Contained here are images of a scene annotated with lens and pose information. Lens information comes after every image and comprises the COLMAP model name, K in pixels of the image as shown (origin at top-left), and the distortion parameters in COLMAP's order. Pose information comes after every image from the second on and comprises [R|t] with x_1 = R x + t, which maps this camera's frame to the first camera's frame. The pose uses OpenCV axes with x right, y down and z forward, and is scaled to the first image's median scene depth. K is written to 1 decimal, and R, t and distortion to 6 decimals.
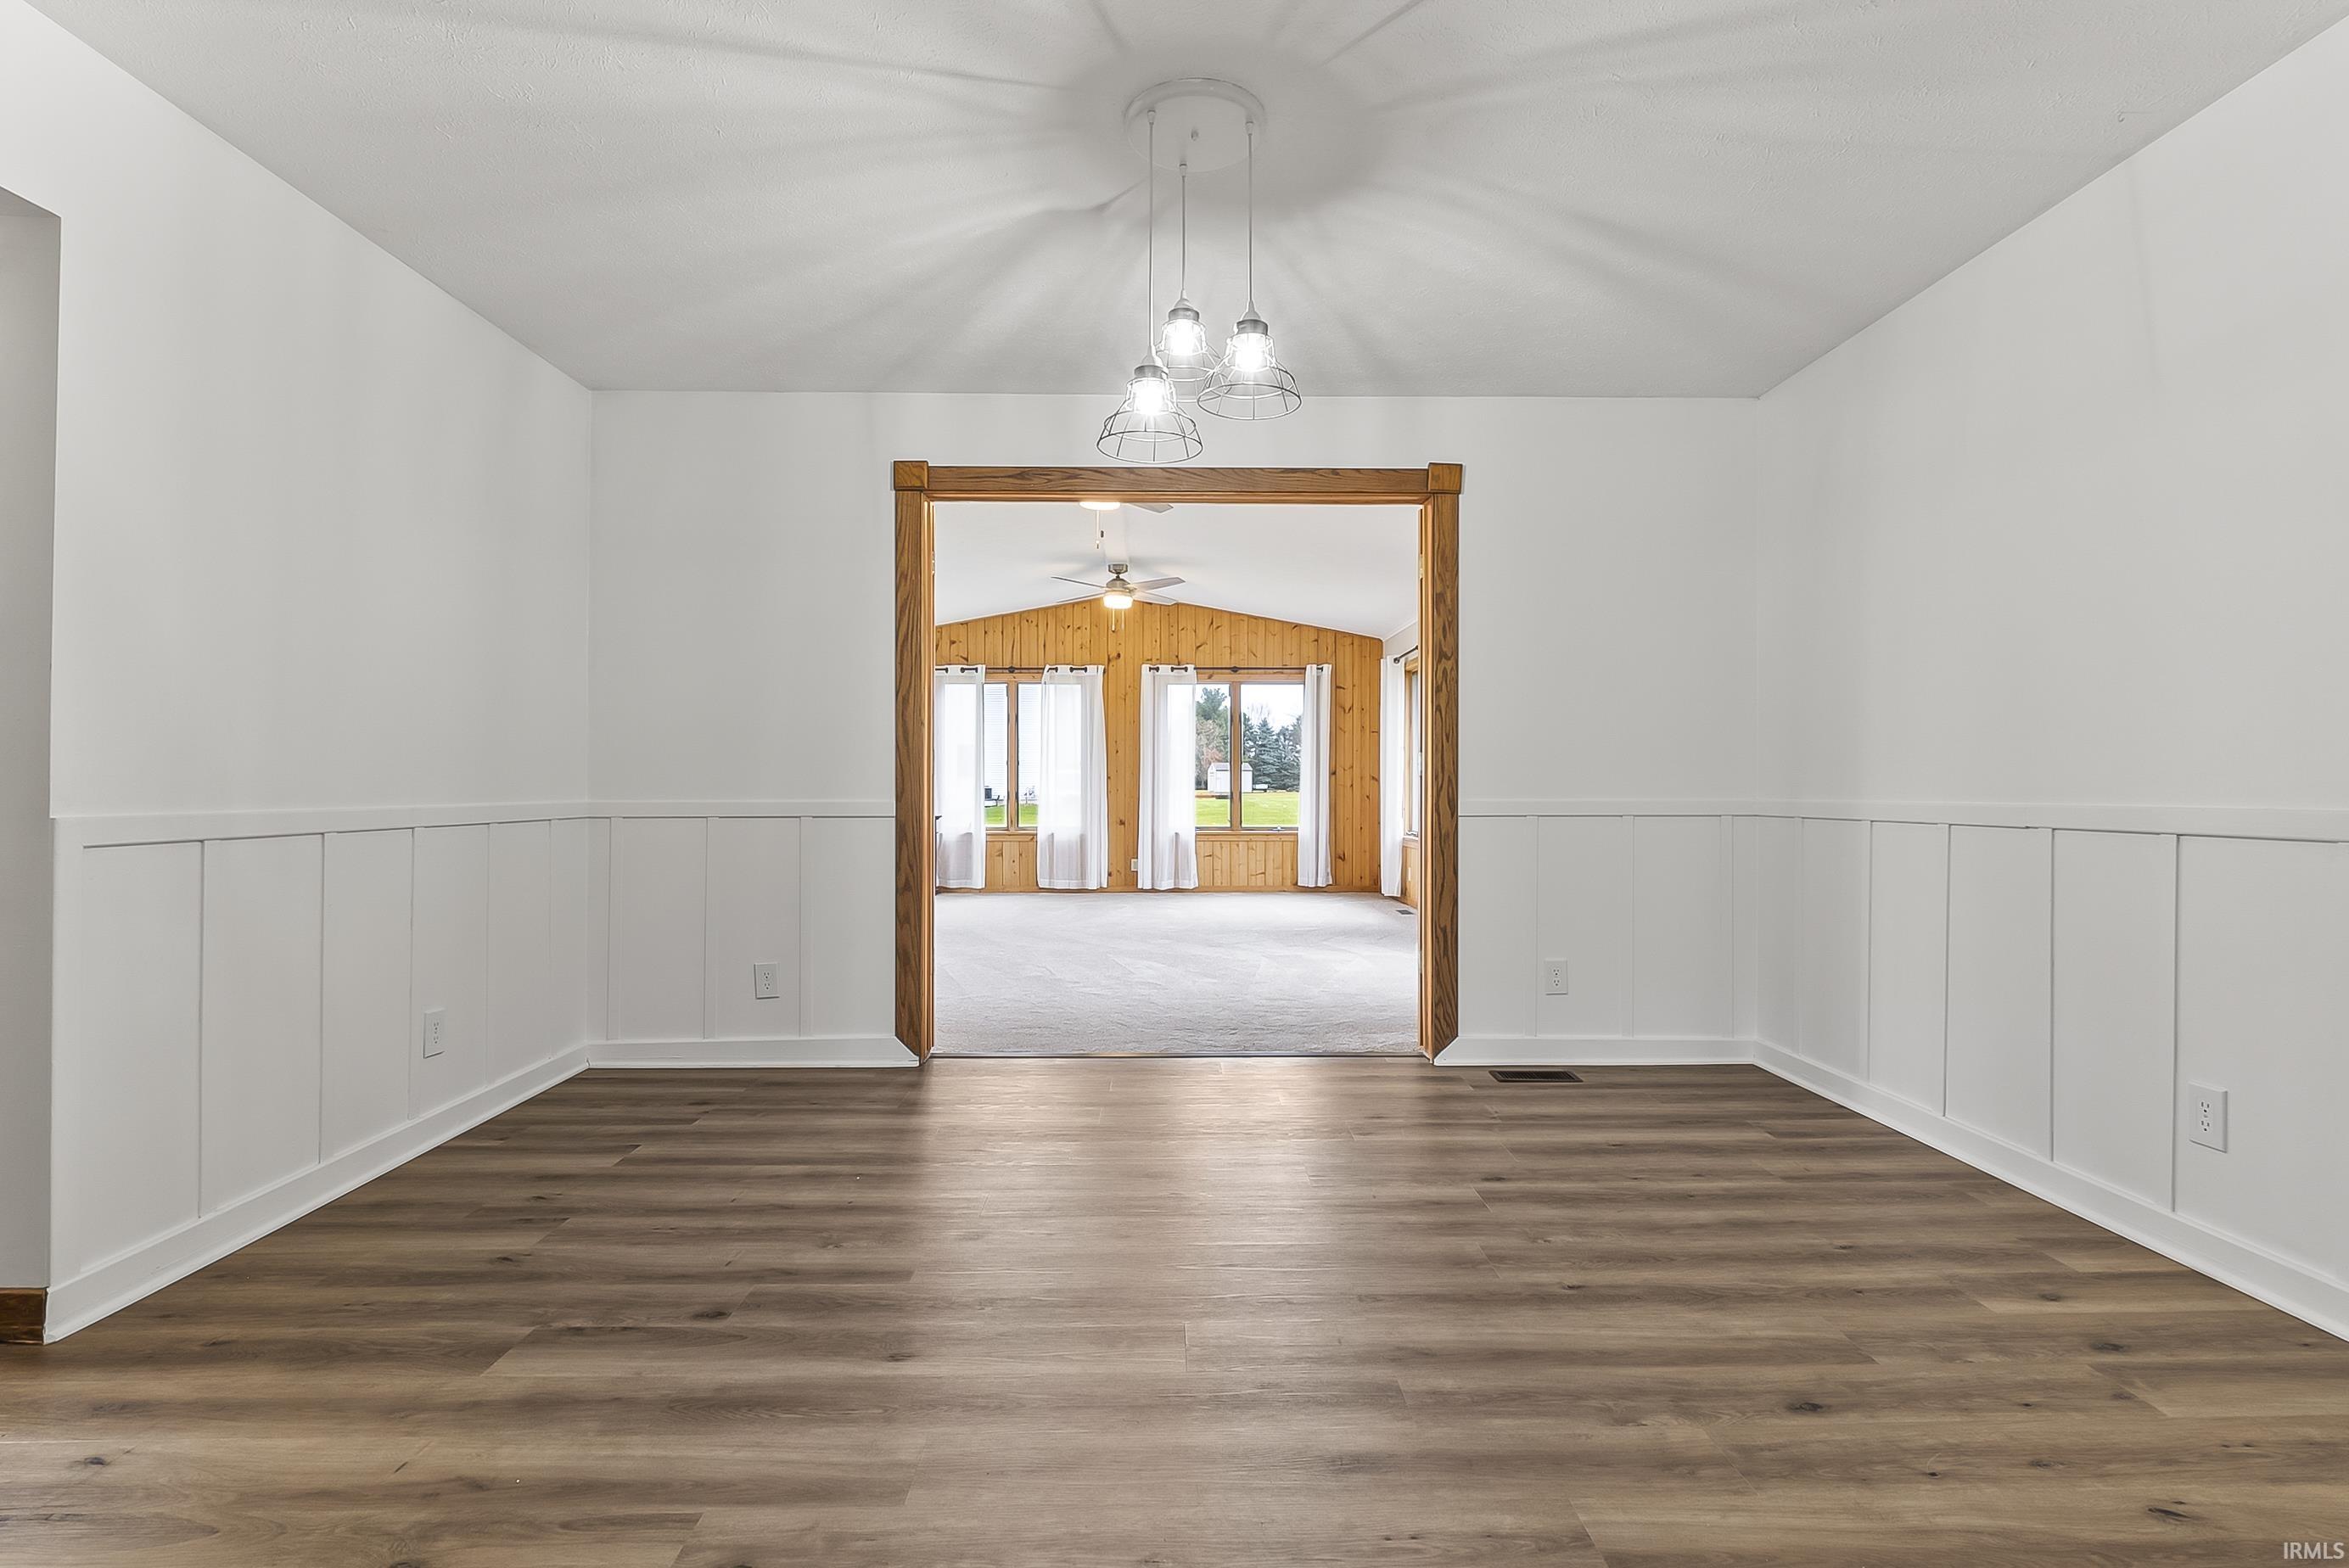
lens RADIAL K [[1108.6, 0, 1185.9], [0, 1108.6, 784.1], [0, 0, 1]] dist [0.004760, 0.000485]
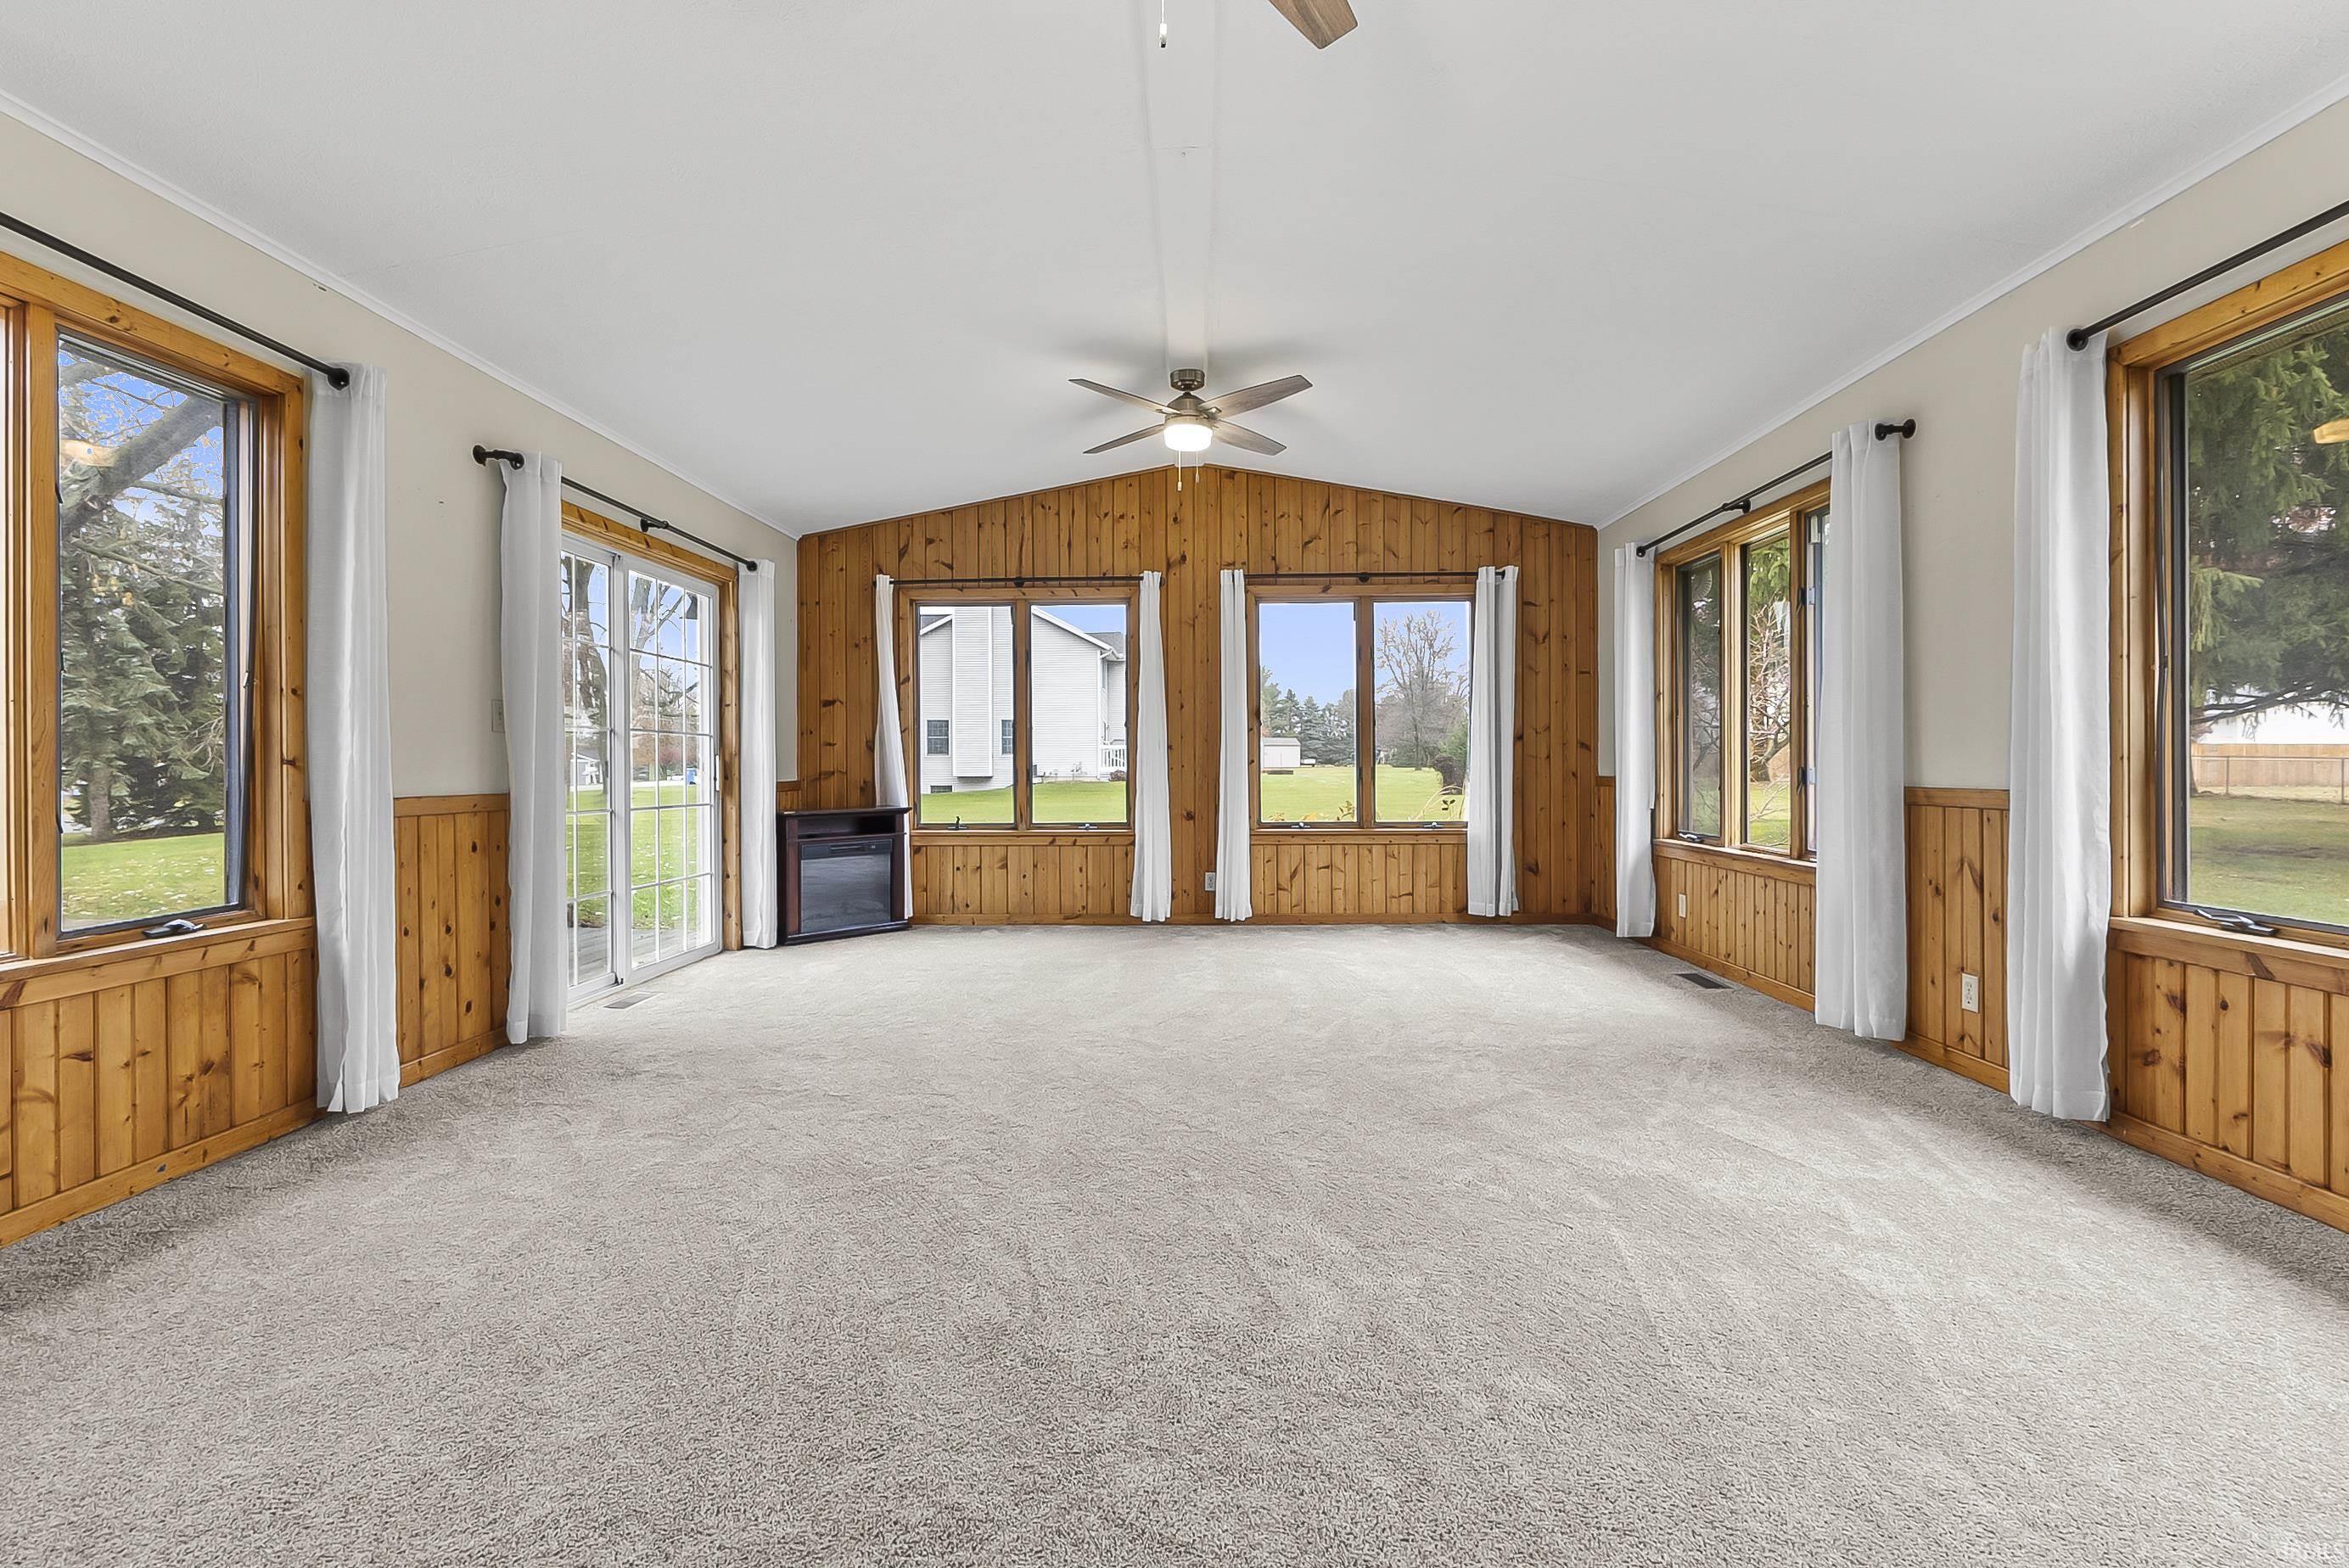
lens RADIAL K [[1066.9, 0, 1179.0], [0, 1066.9, 762.0], [0, 0, 1]] dist [-0.006456, -0.000583]
pose [[0.998707, -0.006088, -0.050467, -0.032672], [0.006189, 0.999979, 0.001836, 0.001772], [0.050454, -0.002146, 0.998724, 0.377845]]
